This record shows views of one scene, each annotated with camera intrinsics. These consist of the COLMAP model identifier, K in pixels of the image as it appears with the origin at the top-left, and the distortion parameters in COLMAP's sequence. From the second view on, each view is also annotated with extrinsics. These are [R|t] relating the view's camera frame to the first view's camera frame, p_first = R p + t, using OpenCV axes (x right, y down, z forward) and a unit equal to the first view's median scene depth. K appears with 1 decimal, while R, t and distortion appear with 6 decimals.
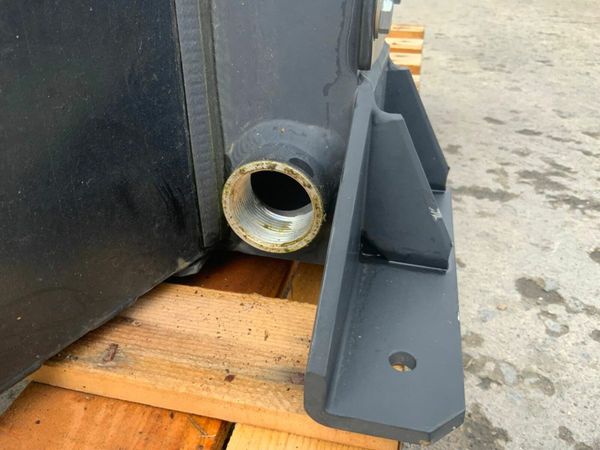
lens RADIAL K [[501.1, 0, 301.0], [0, 501.1, 224.7], [0, 0, 1]] dist [0.038988, -0.060351]
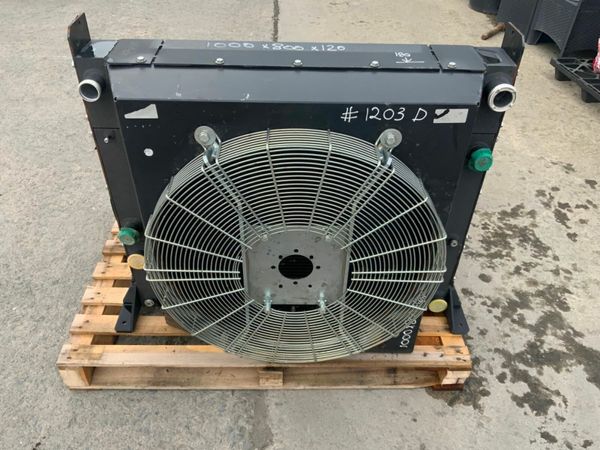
lens RADIAL K [[501.1, 0, 299.7], [0, 501.1, 228.0], [0, 0, 1]] dist [0.038988, -0.060351]
pose [[0.970555, -0.145004, 0.192343, -1.508727], [0.110727, 0.977716, 0.178359, -1.233581], [-0.213919, -0.151809, 0.964983, -2.471070]]
